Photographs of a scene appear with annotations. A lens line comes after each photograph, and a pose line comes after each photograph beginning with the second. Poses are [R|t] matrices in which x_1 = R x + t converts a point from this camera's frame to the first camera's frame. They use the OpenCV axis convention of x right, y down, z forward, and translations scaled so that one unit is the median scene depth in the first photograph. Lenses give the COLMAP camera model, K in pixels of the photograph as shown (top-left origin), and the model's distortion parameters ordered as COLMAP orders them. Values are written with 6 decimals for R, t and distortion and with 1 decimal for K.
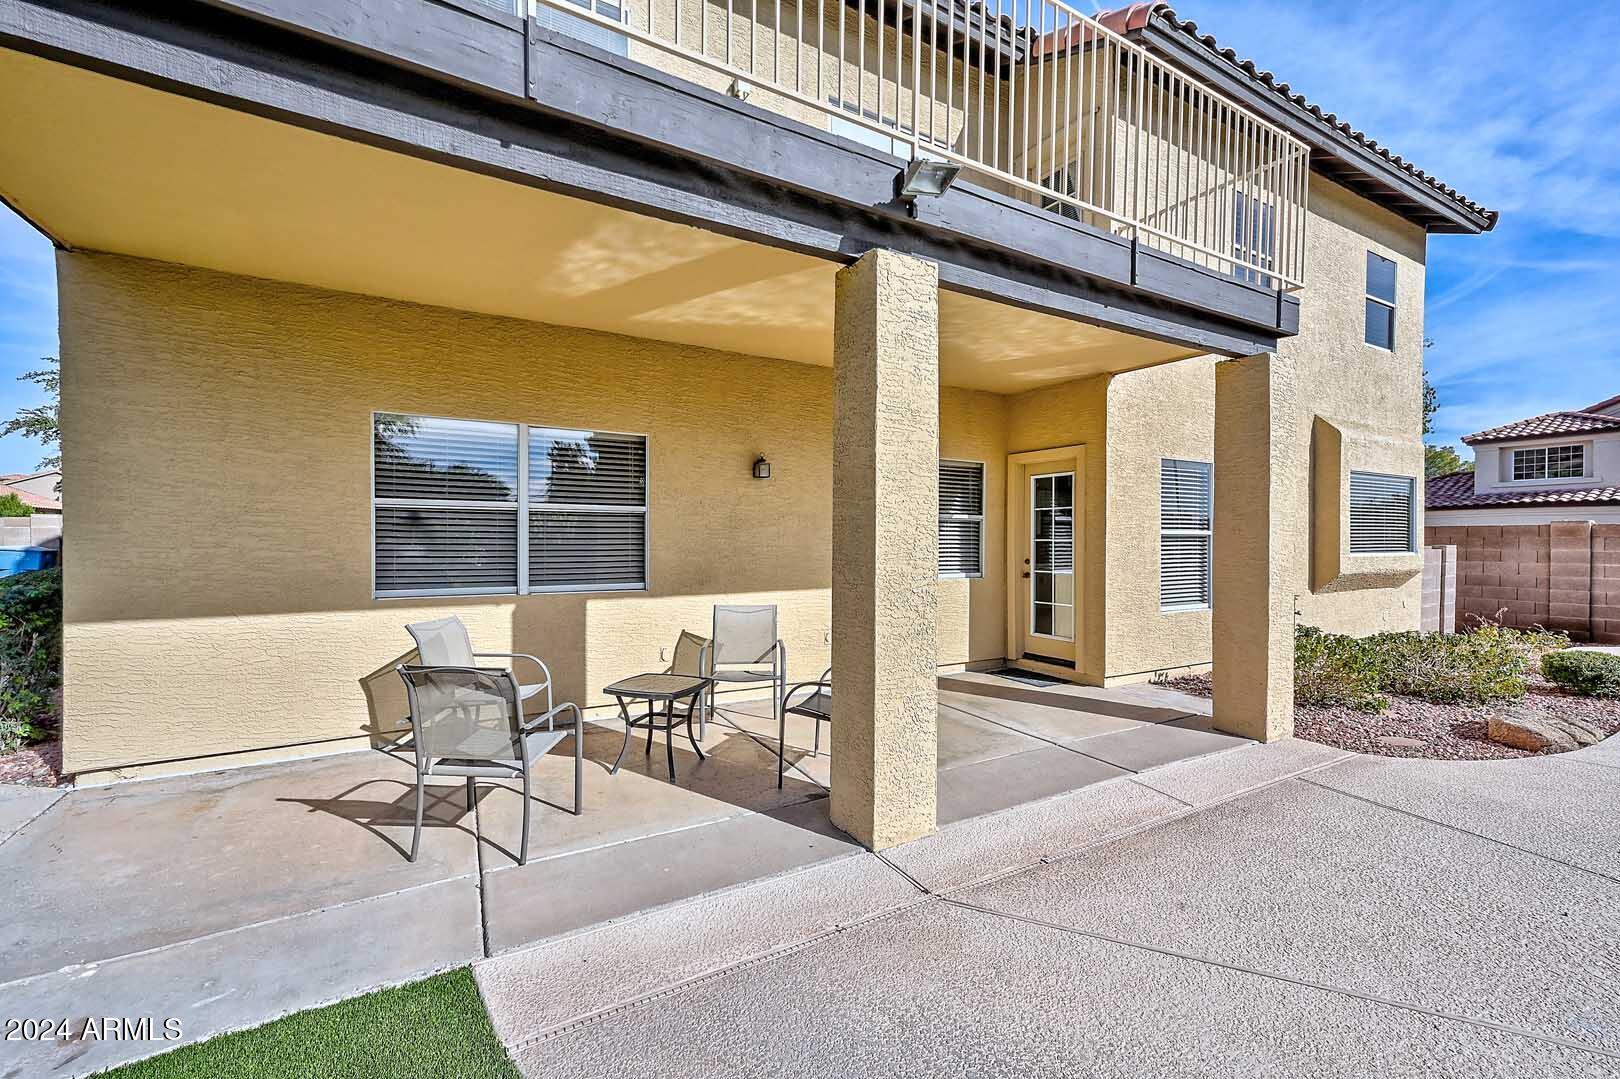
lens RADIAL K [[684.3, 0, 812.9], [0, 684.3, 548.8], [0, 0, 1]] dist [-0.002677, -0.000202]
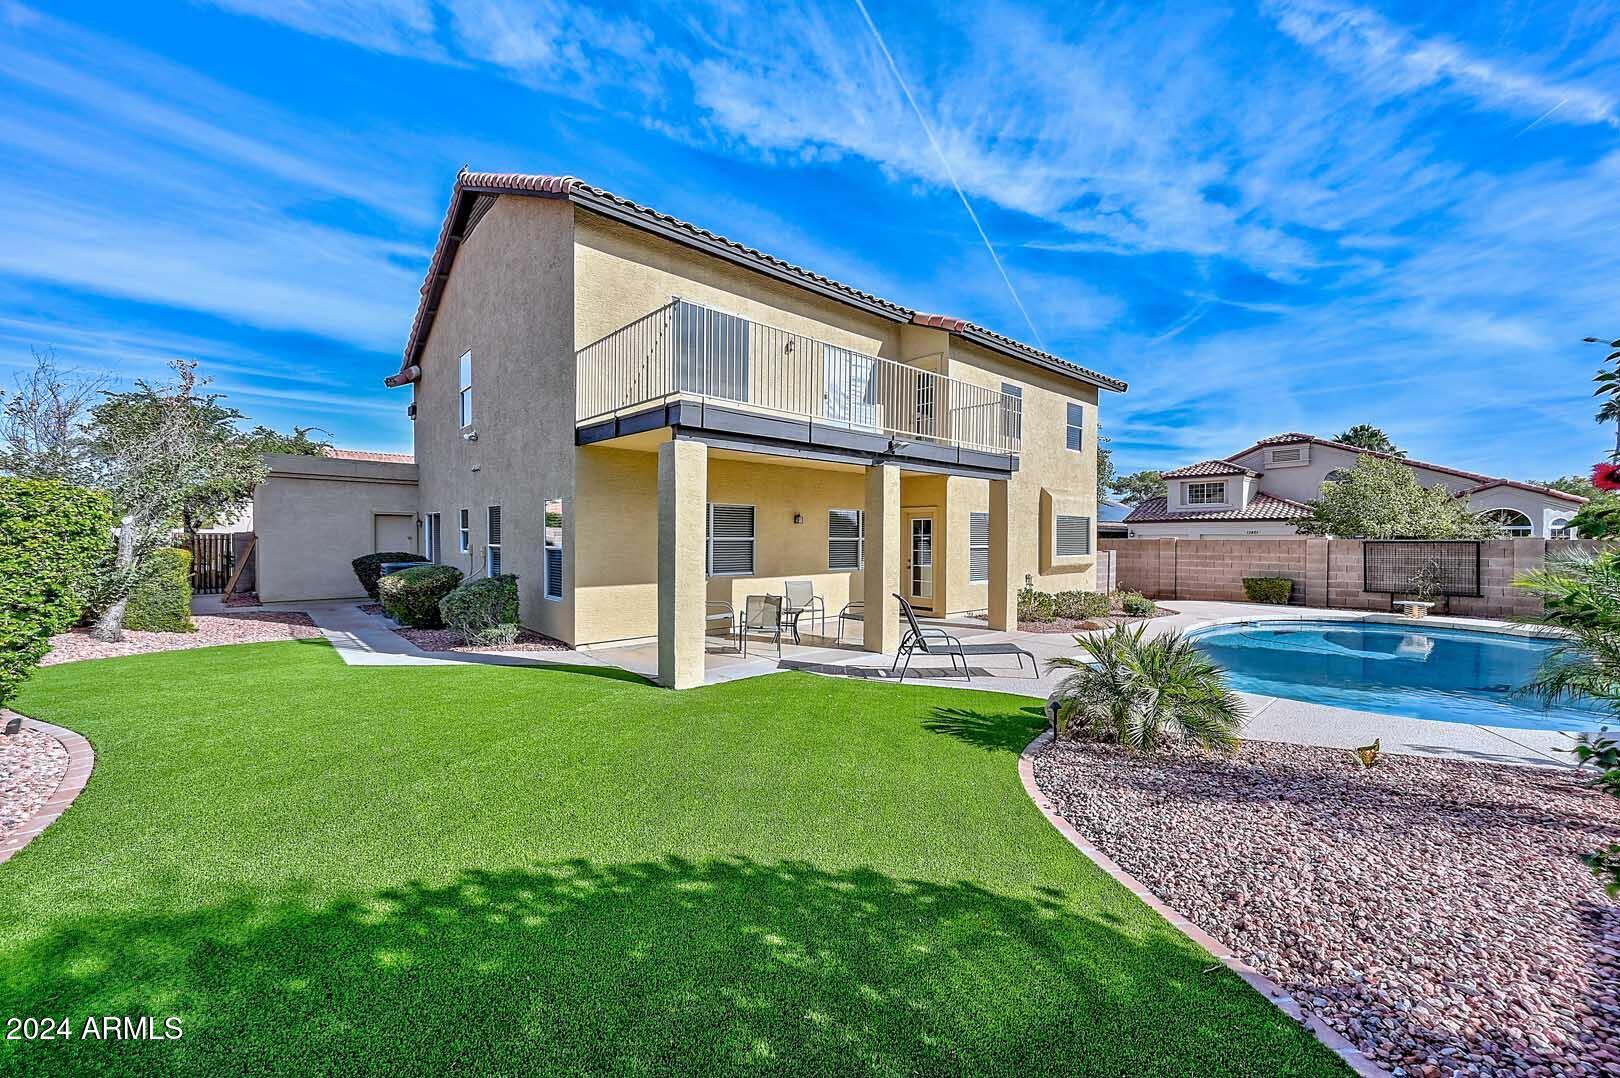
lens RADIAL K [[651.1, 0, 809.1], [0, 651.1, 538.7], [0, 0, 1]] dist [0.000961, 0.000017]
pose [[0.976671, 0.002282, 0.214730, -0.389192], [-0.000285, 0.999956, -0.009330, -0.028329], [-0.214742, 0.009051, 0.976629, -0.817411]]
